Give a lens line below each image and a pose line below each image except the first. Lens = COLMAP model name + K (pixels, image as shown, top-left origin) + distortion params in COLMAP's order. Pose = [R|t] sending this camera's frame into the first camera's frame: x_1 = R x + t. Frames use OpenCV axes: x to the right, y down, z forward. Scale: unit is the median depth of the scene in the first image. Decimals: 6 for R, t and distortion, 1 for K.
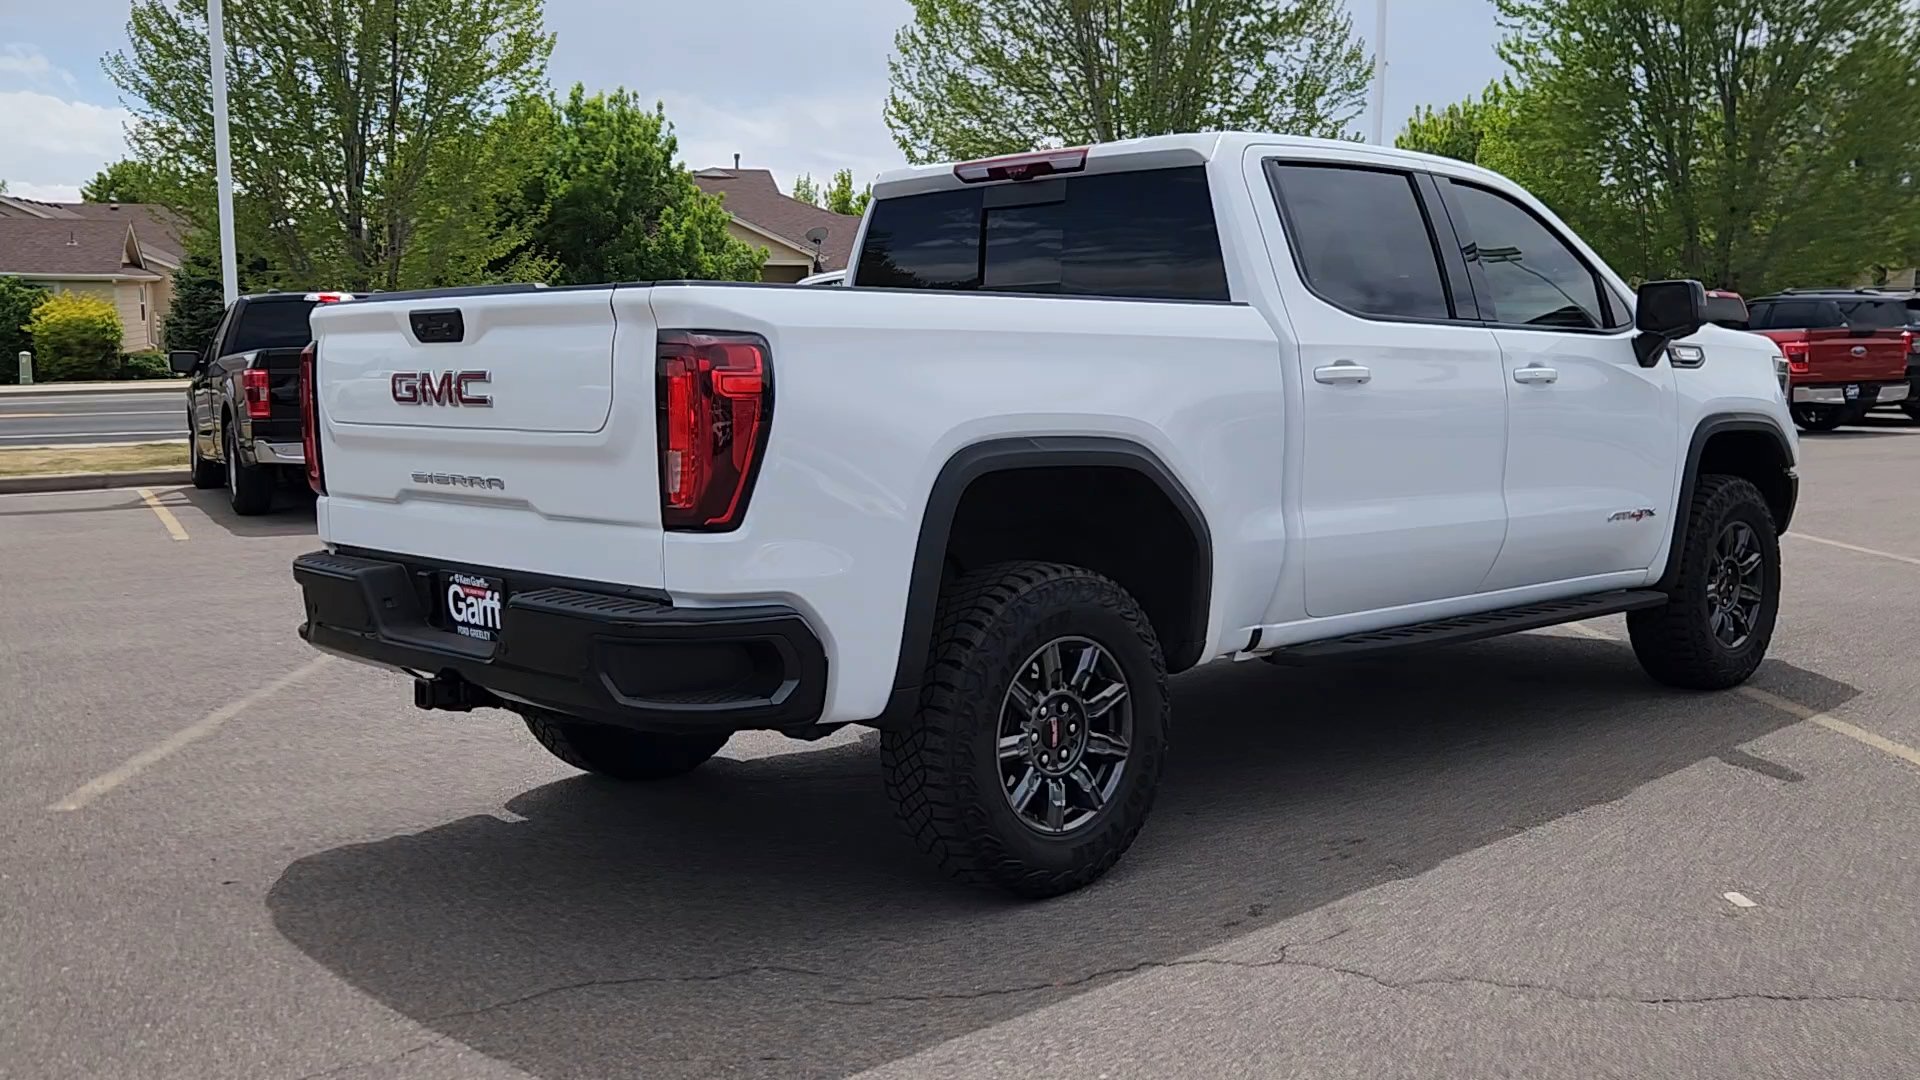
lens RADIAL K [[1845.4, 0, 941.7], [0, 1845.4, 542.4], [0, 0, 1]] dist [0.027275, 0.000000]
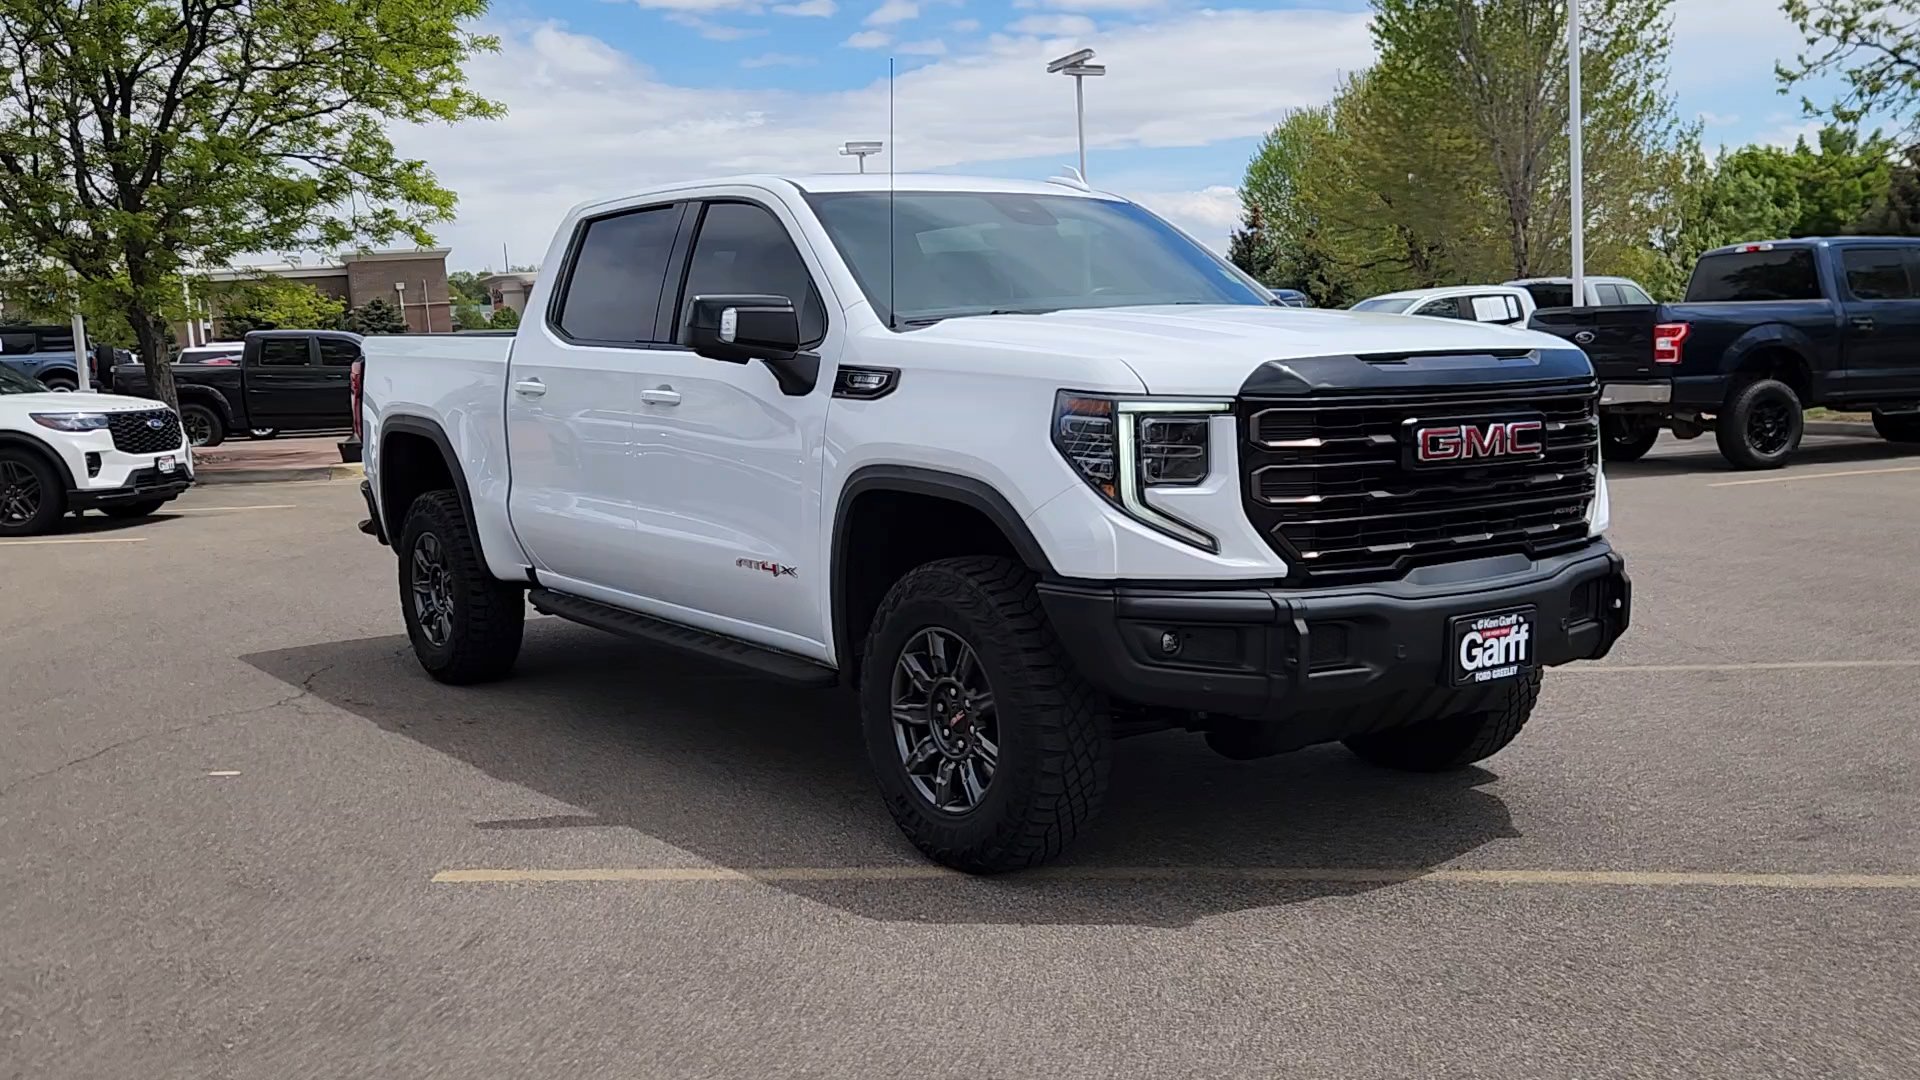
lens RADIAL K [[1845.4, 0, 947.7], [0, 1845.4, 549.2], [0, 0, 1]] dist [0.027275, 0.000000]
pose [[-0.133084, 0.127329, -0.982892, 1.197010], [-0.074214, 0.987649, 0.137994, -0.146453], [0.988322, 0.091309, -0.121991, 1.184996]]
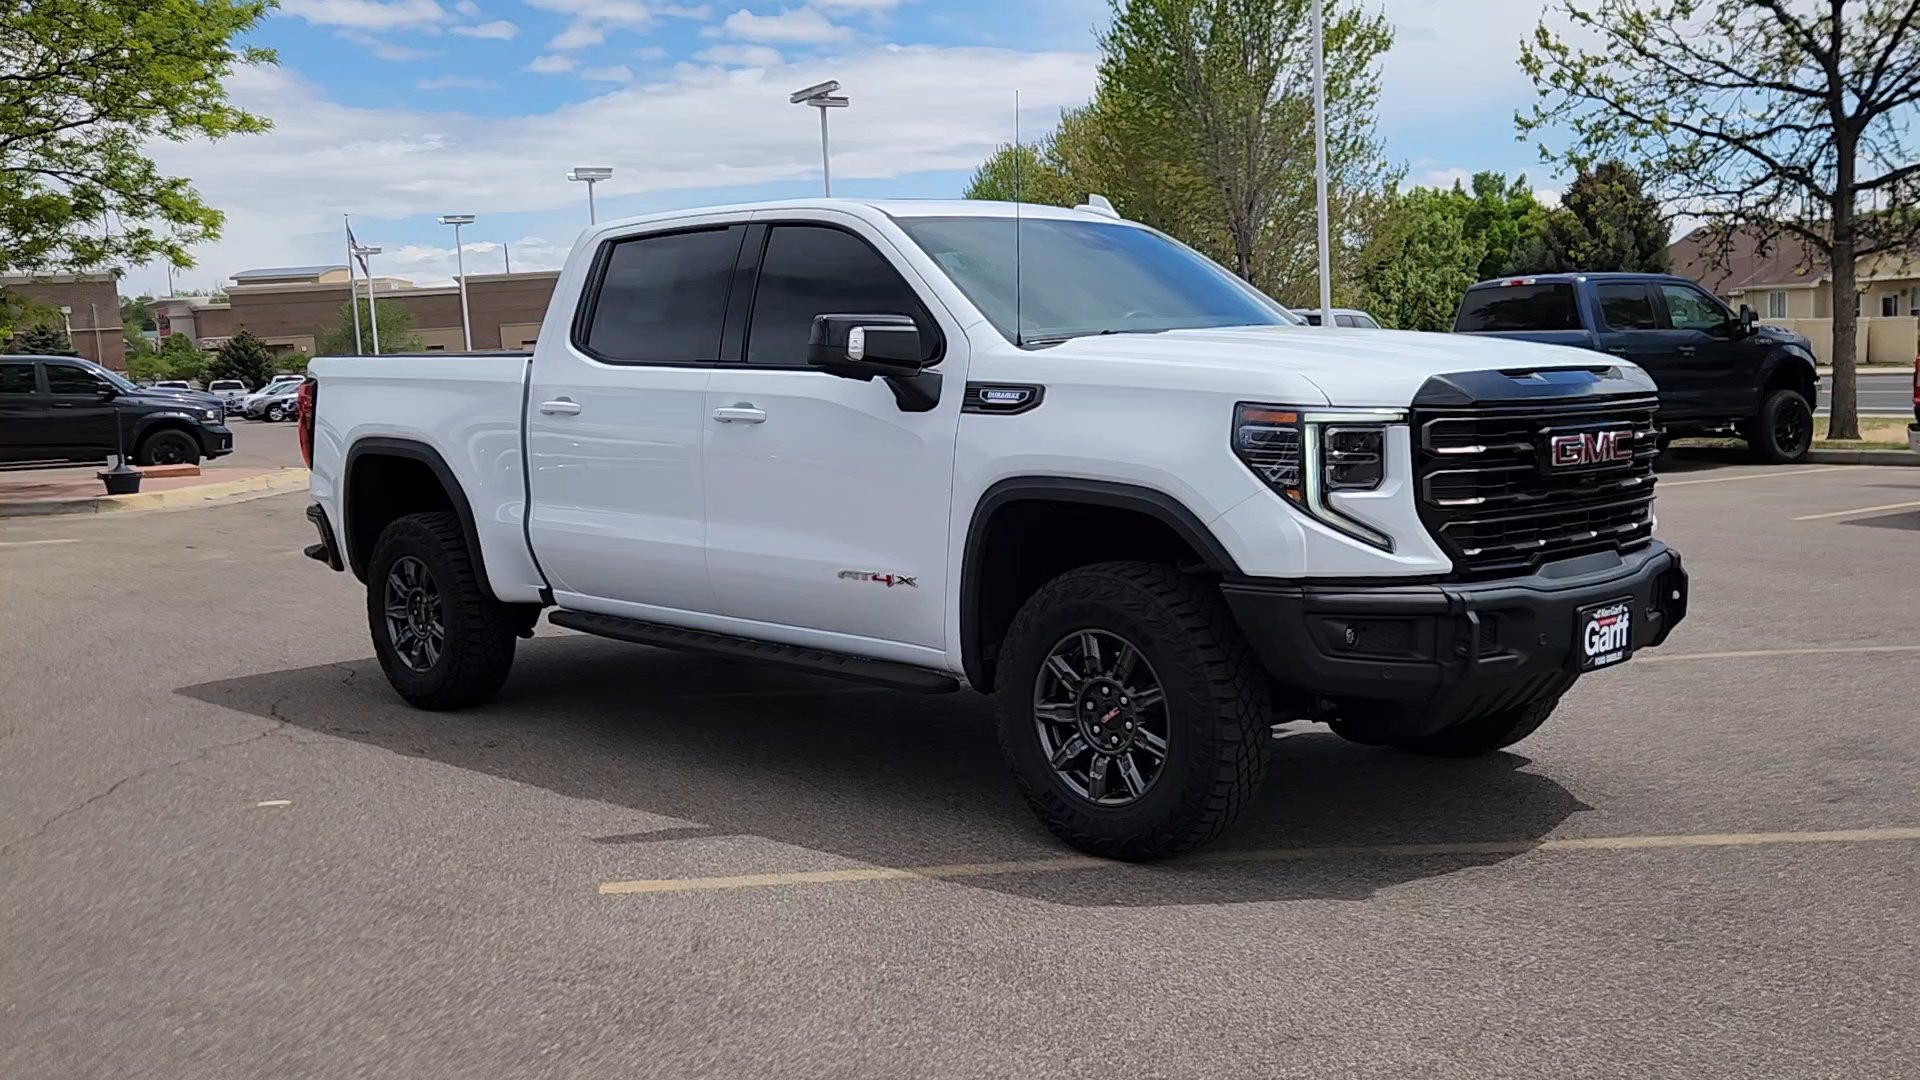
lens RADIAL K [[1845.4, 0, 944.1], [0, 1845.4, 548.1], [0, 0, 1]] dist [0.027275, 0.000000]
pose [[0.029811, 0.112019, -0.993259, 1.243711], [-0.077866, 0.990941, 0.109420, -0.127294], [0.996518, 0.074079, 0.038263, 0.996223]]
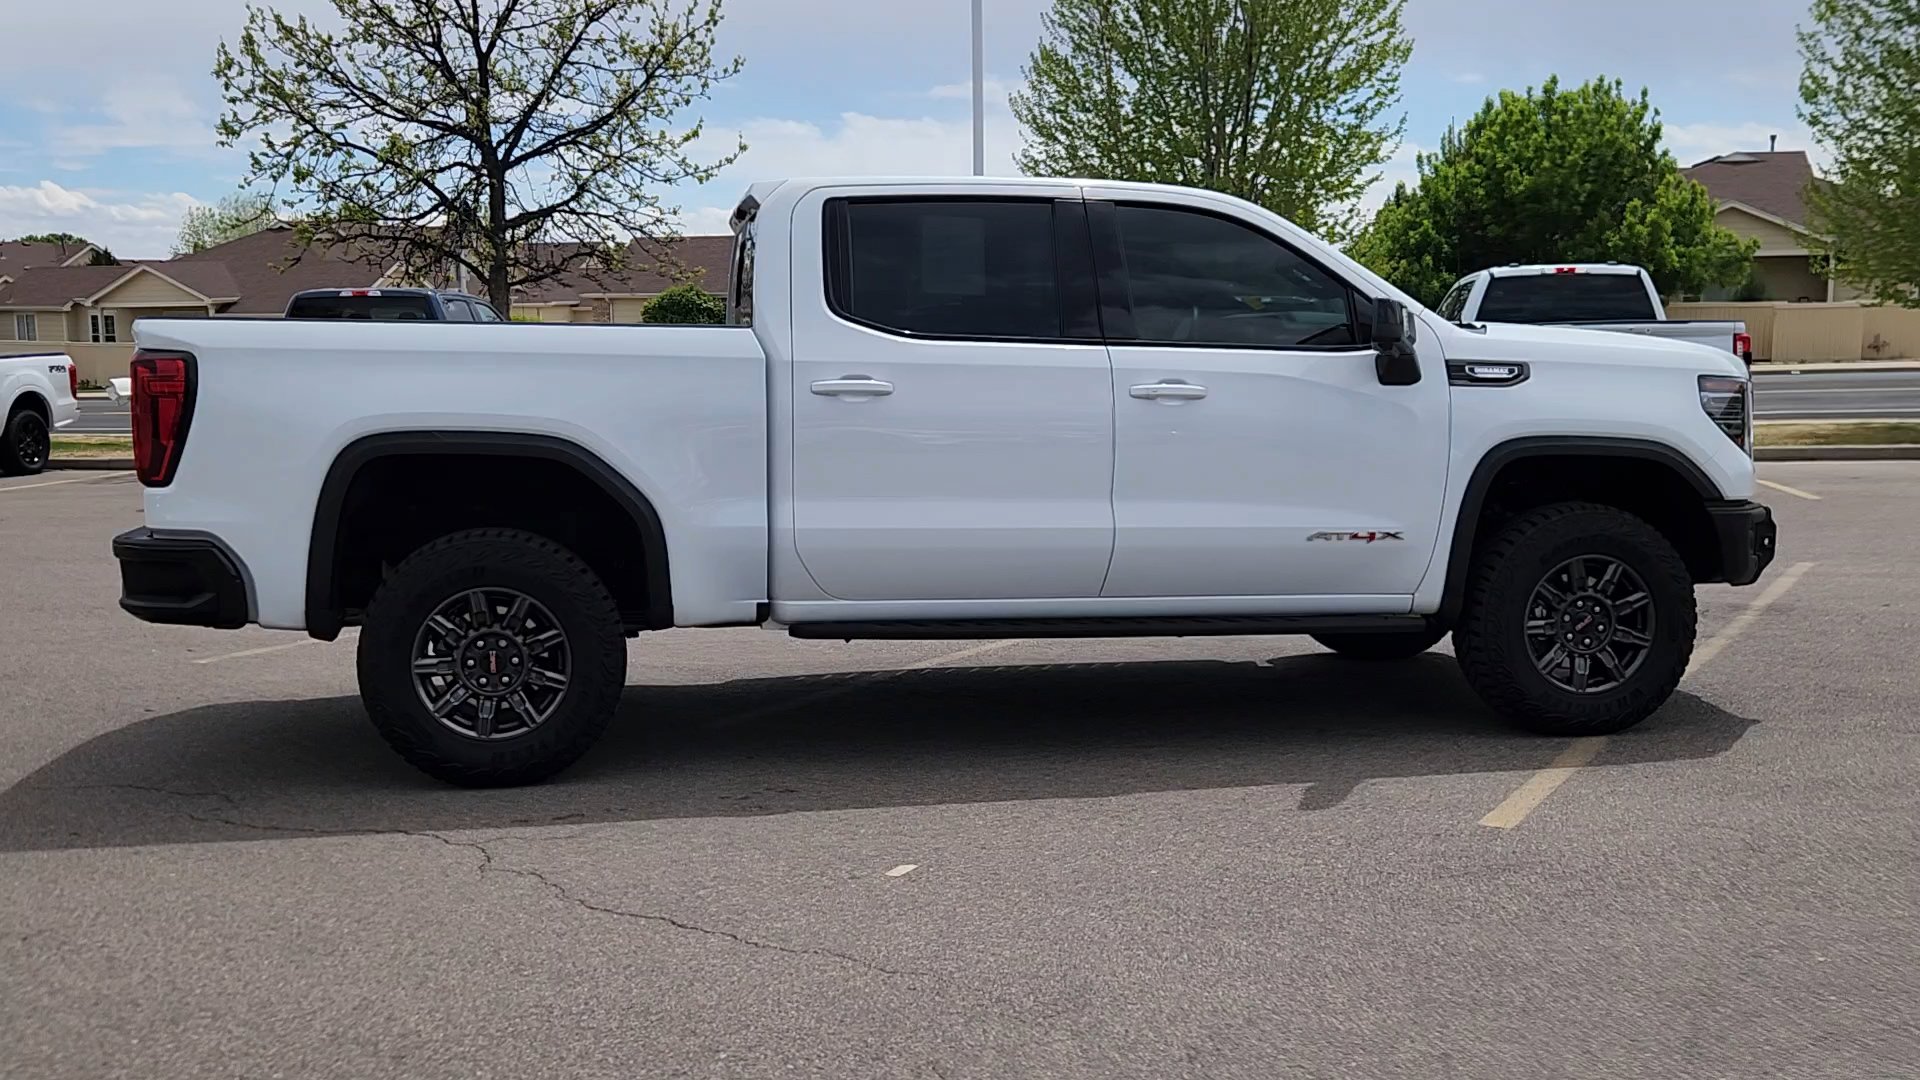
lens RADIAL K [[1845.4, 0, 945.6], [0, 1845.4, 542.6], [0, 0, 1]] dist [0.027275, 0.000000]
pose [[0.833496, 0.061777, -0.549061, 0.727315], [-0.060667, 0.997954, 0.020189, -0.017812], [0.549185, 0.016483, 0.835538, 0.066876]]
